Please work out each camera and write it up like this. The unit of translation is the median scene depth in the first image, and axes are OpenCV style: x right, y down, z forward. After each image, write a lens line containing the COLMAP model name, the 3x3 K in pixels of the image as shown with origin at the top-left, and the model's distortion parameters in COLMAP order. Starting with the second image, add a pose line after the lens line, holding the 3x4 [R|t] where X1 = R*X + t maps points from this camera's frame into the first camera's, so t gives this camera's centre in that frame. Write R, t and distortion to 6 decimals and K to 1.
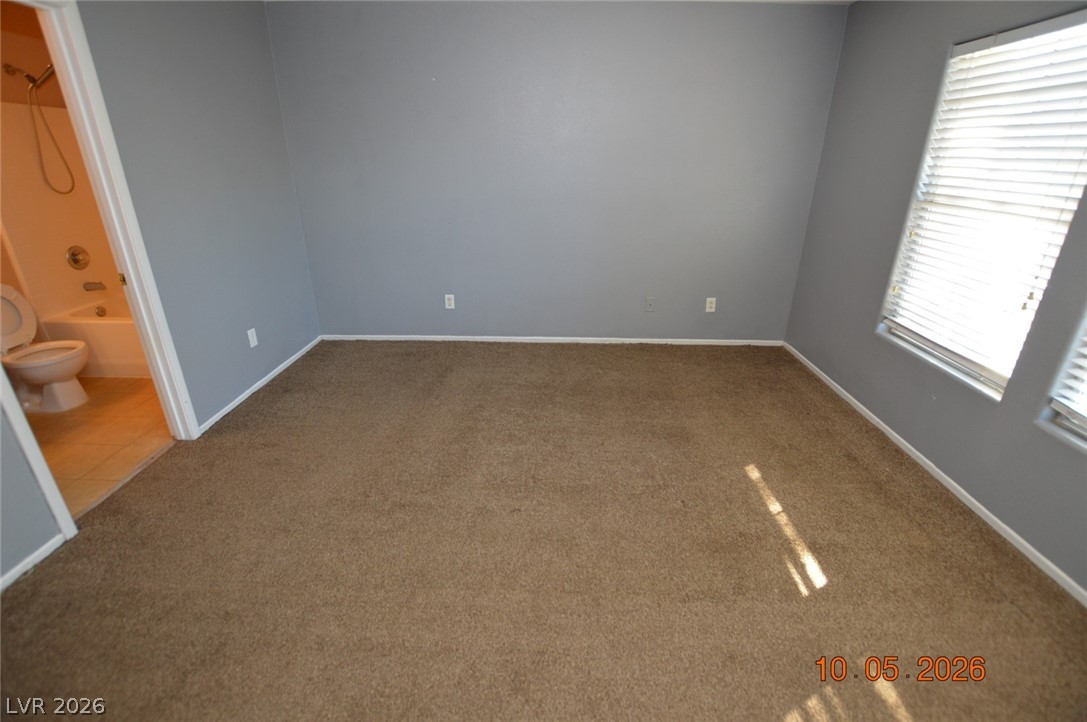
lens RADIAL K [[497.8, 0, 545.1], [0, 497.8, 363.4], [0, 0, 1]] dist [-0.016269, -0.000237]
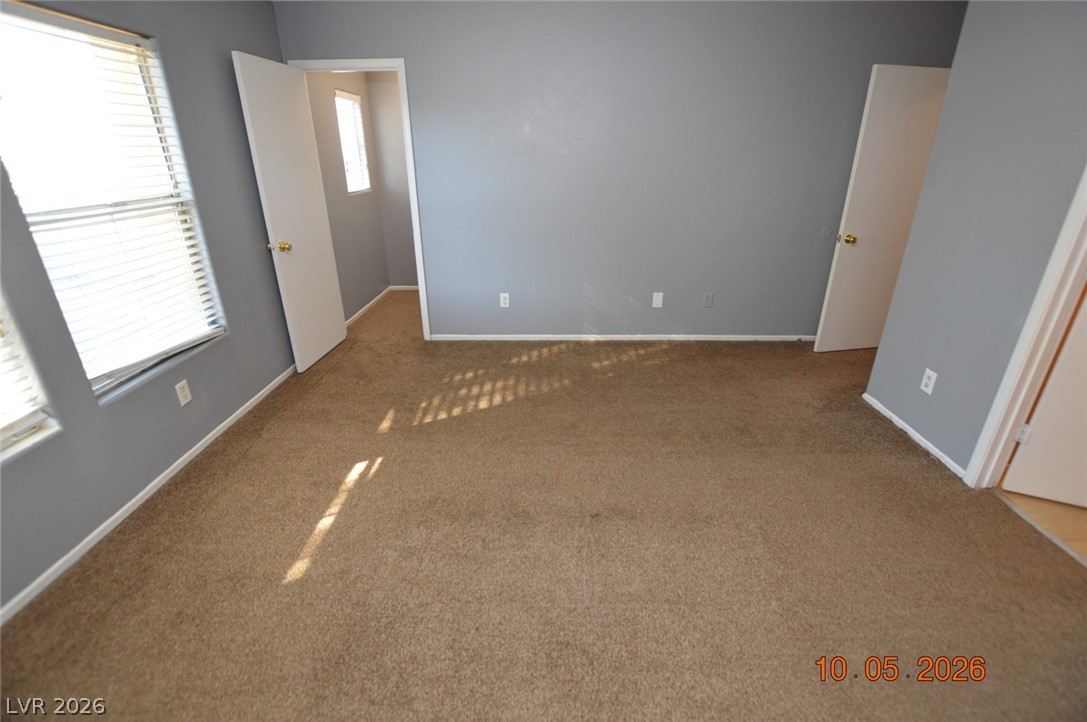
lens RADIAL K [[497.8, 0, 544.7], [0, 497.8, 361.4], [0, 0, 1]] dist [-0.016269, -0.000237]
pose [[-0.999958, -0.005857, -0.007079, 0.052431], [-0.009162, 0.694363, 0.719567, -0.650090], [0.000701, 0.719601, -0.694387, 1.517015]]
